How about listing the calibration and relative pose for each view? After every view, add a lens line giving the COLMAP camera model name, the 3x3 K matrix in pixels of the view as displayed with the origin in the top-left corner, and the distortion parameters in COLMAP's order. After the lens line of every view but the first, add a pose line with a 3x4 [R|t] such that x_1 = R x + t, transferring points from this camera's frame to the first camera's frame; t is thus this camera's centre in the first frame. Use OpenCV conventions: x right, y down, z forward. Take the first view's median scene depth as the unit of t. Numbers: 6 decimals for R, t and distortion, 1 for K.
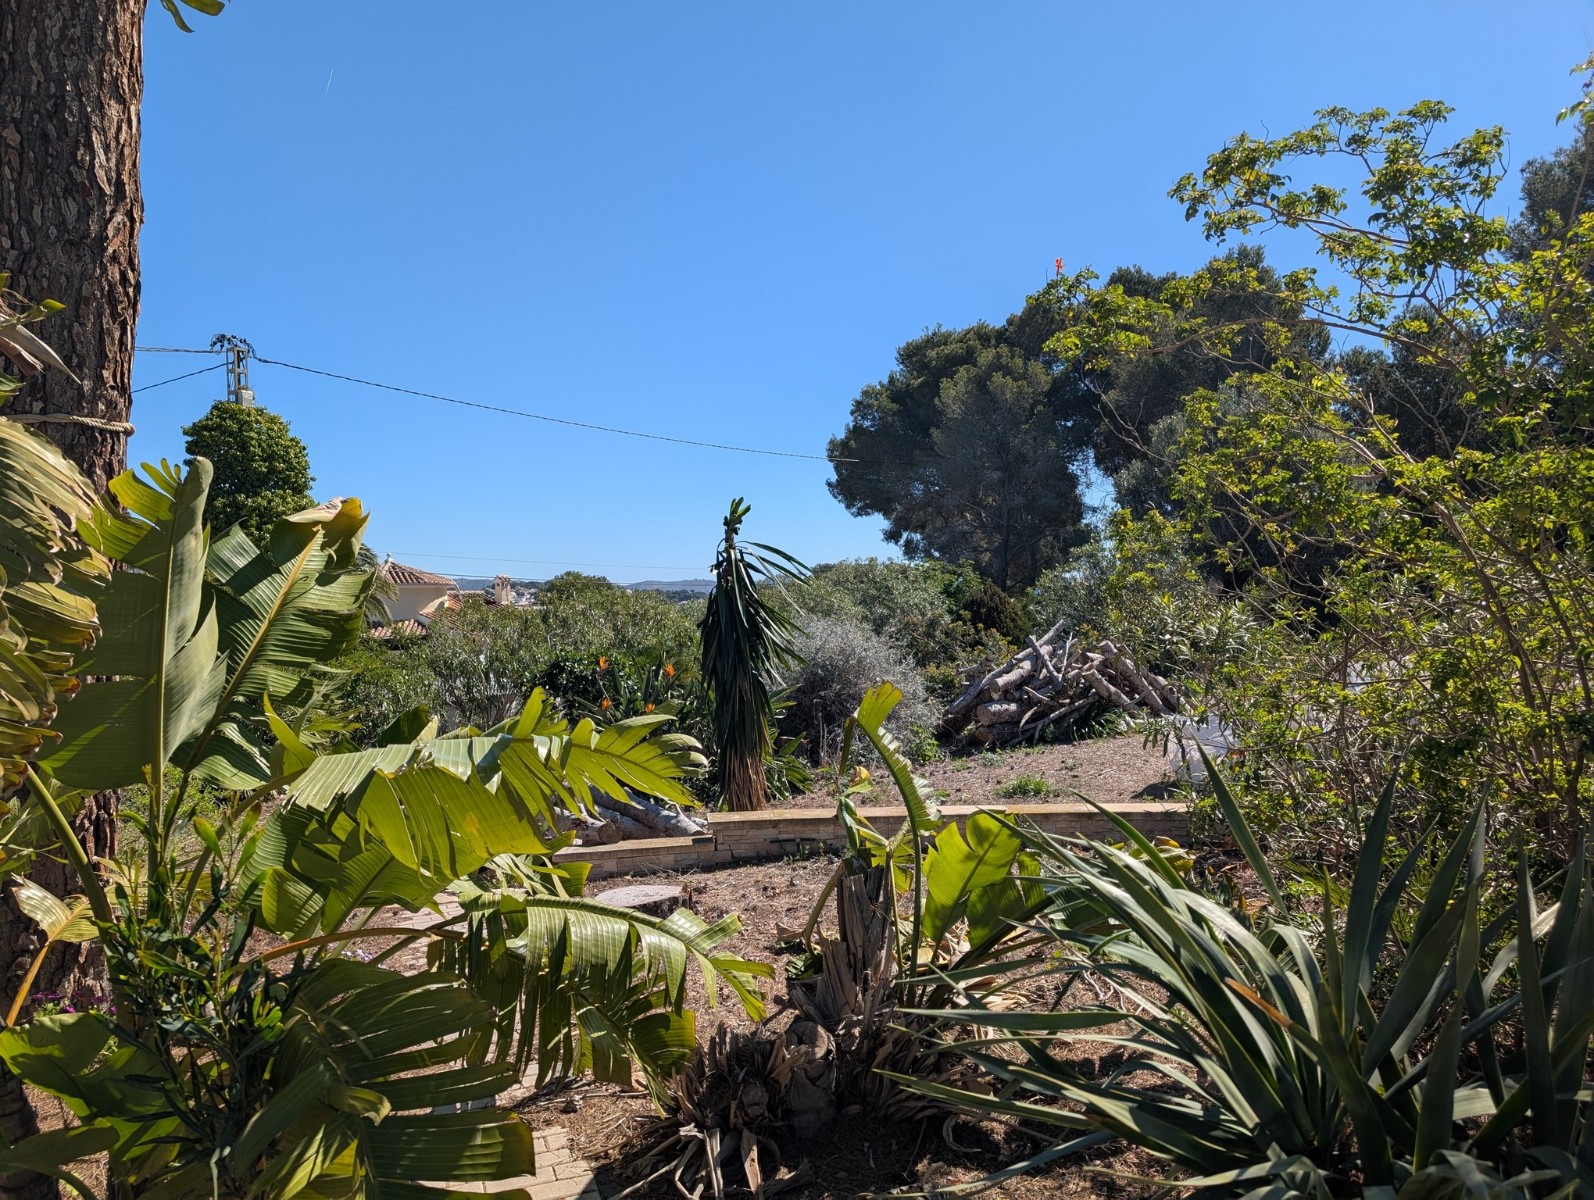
lens RADIAL K [[1141.4, 0, 785.1], [0, 1141.4, 597.7], [0, 0, 1]] dist [0.037469, -0.028928]
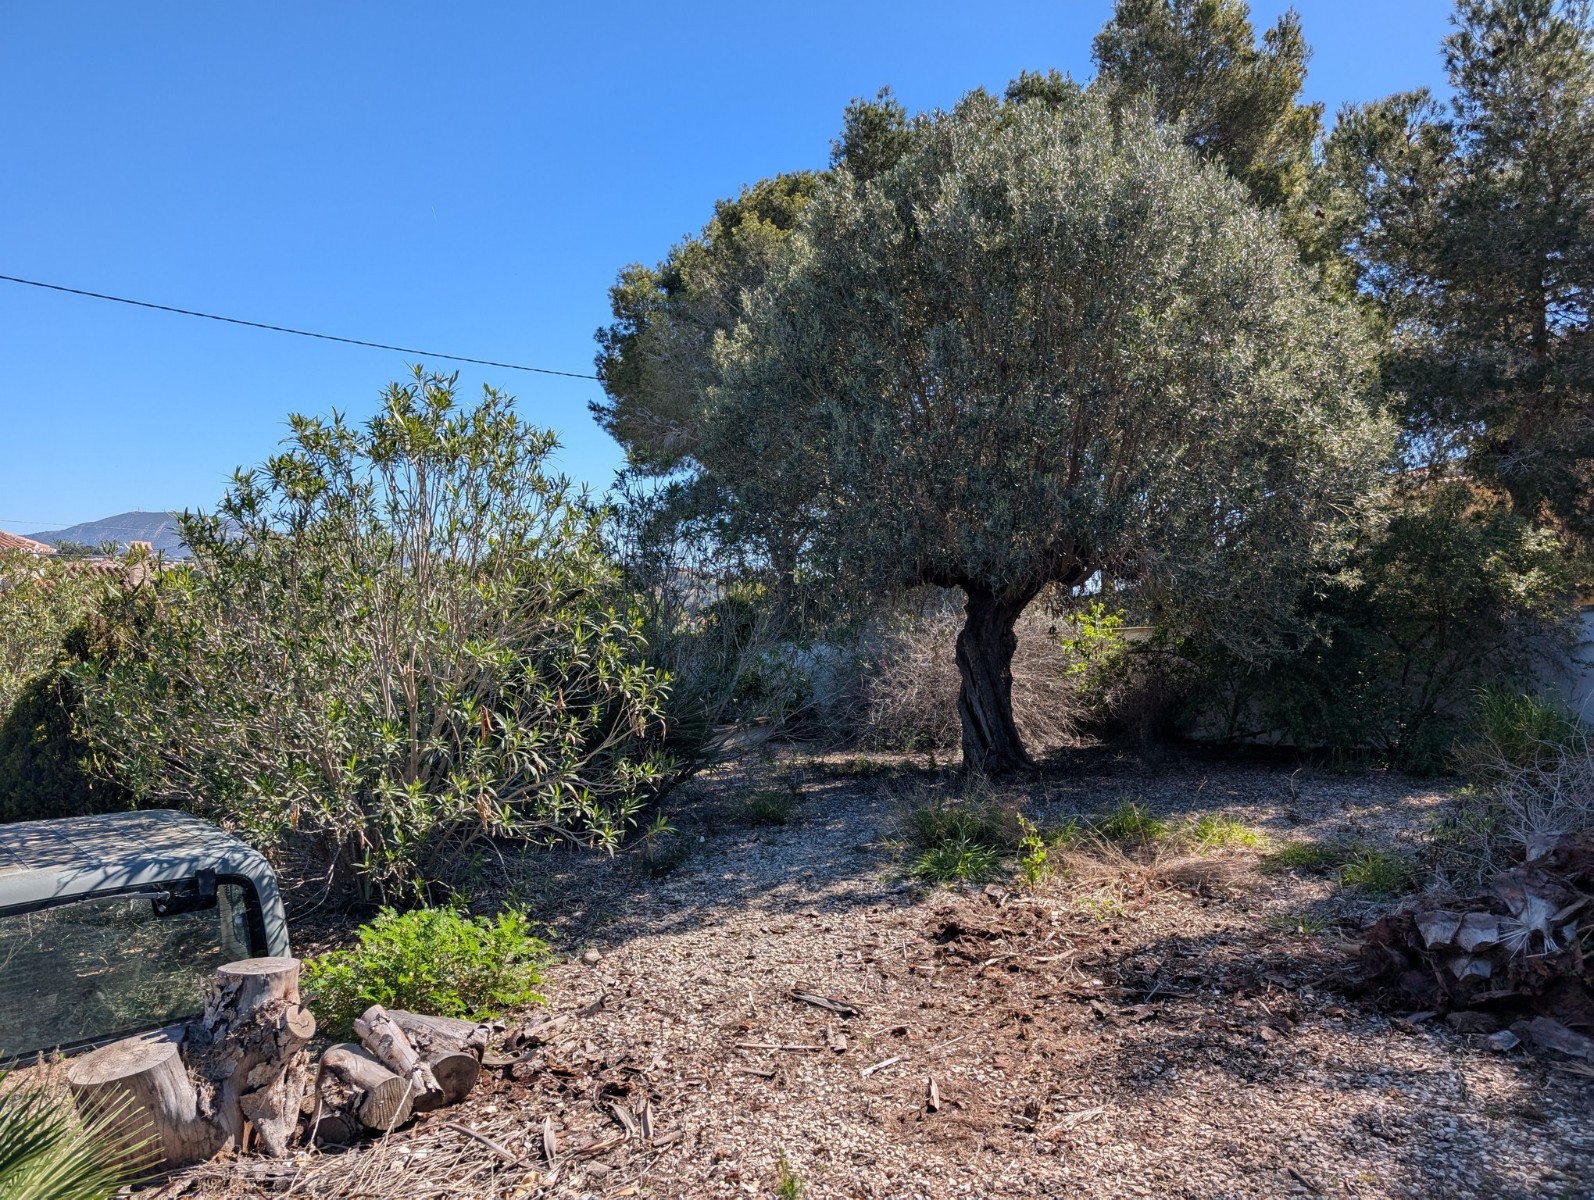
lens RADIAL K [[1141.4, 0, 795.3], [0, 1141.4, 597.0], [0, 0, 1]] dist [0.037469, -0.028928]
pose [[0.996232, 0.045349, -0.073933, 0.229766], [-0.044942, 0.998964, 0.007155, -0.010311], [0.074181, -0.003805, 0.997238, 0.386488]]
